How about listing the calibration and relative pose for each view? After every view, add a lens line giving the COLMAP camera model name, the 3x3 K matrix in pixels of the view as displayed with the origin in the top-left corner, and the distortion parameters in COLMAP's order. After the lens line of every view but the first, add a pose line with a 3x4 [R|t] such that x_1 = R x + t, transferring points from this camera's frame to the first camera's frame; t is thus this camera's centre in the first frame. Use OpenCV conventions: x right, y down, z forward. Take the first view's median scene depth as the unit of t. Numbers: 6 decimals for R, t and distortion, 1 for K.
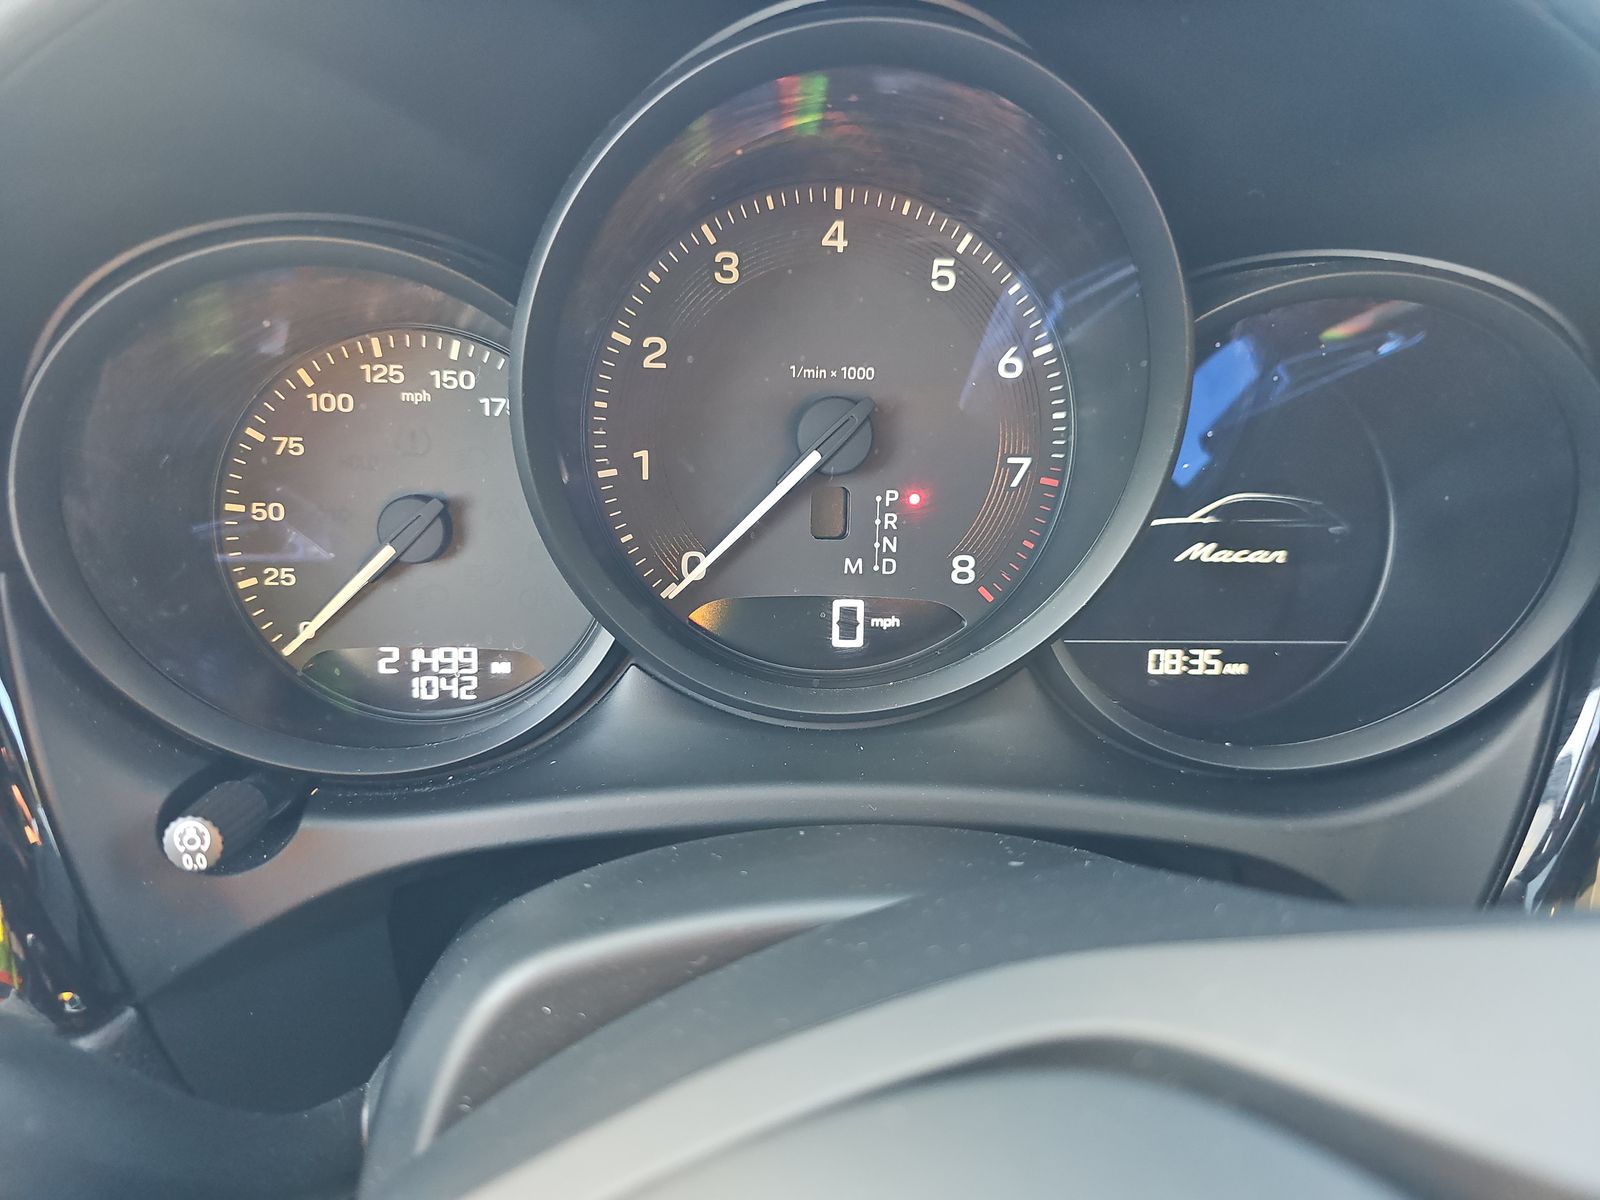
lens RADIAL K [[1079.2, 0, 801.9], [0, 1079.2, 597.7], [0, 0, 1]] dist [0.023494, -0.023512]
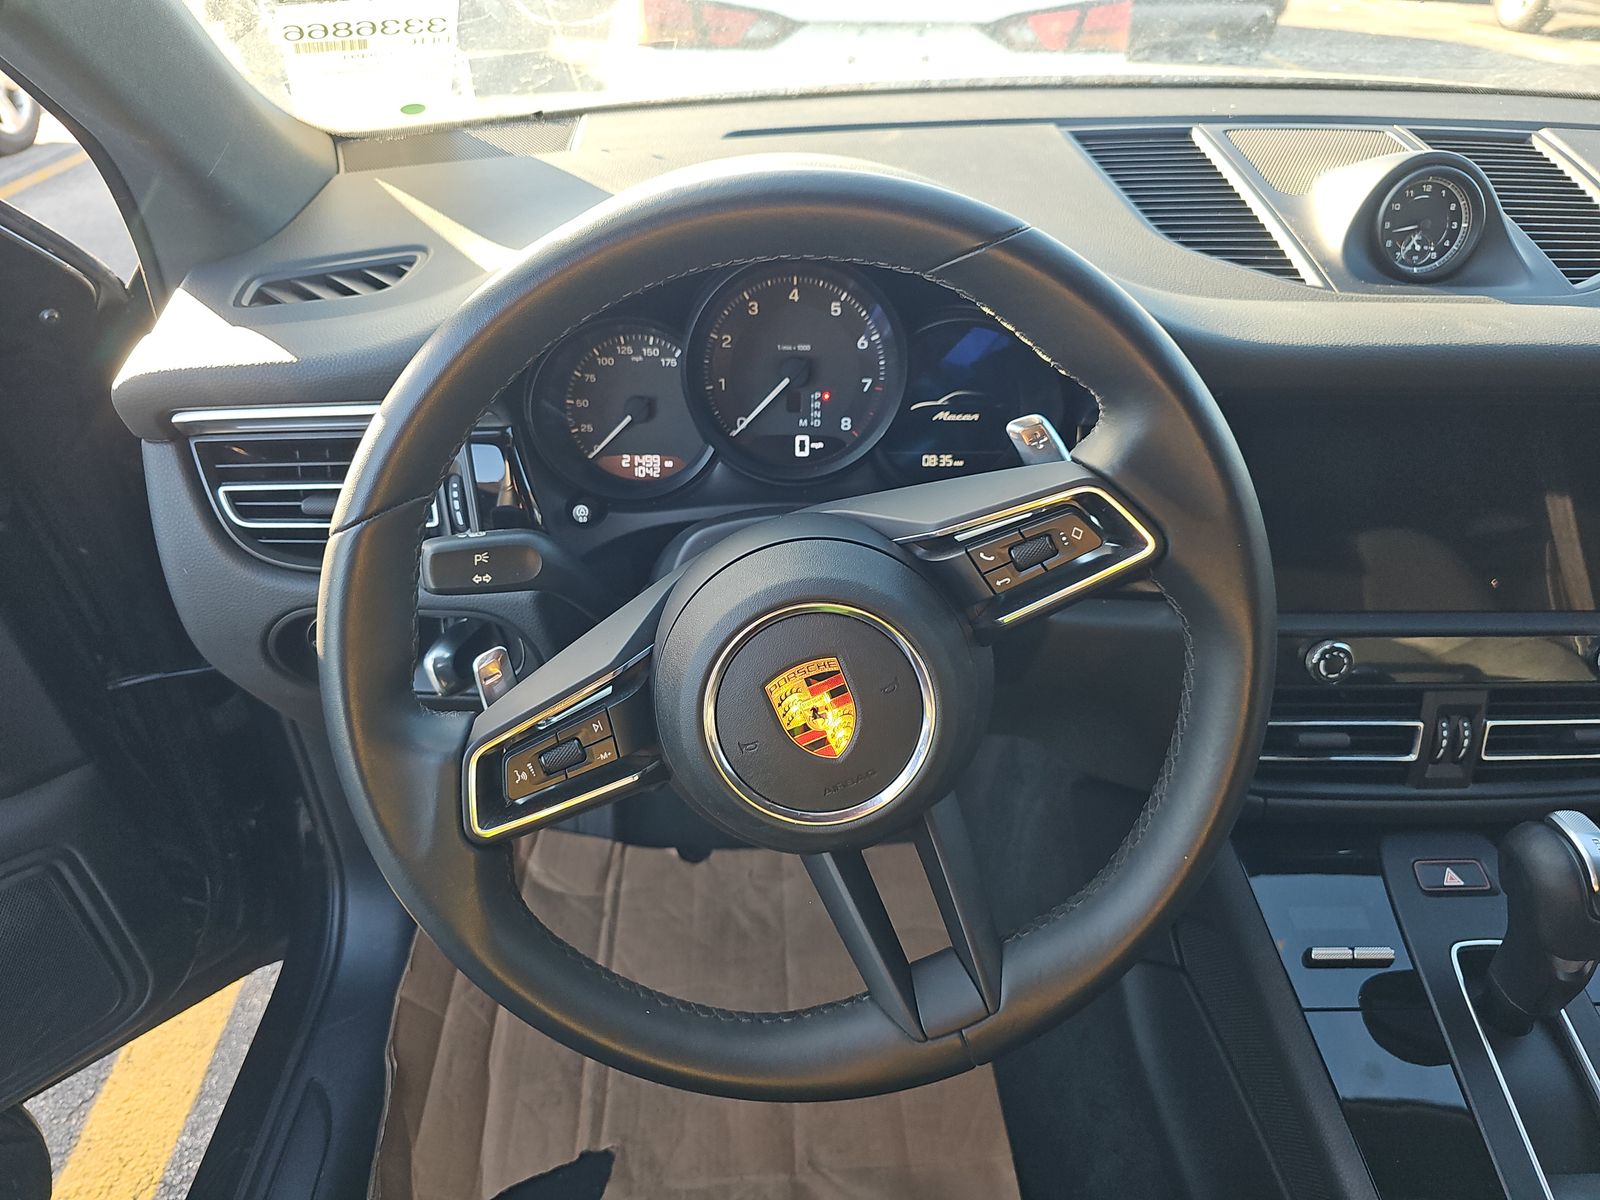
lens RADIAL K [[1079.2, 0, 783.8], [0, 1079.2, 629.5], [0, 0, 1]] dist [0.023494, -0.023512]
pose [[0.998736, 0.001133, -0.050256, 0.133821], [0.006156, 0.989465, 0.144644, 0.088104], [0.049890, -0.144770, 0.988207, -1.661391]]
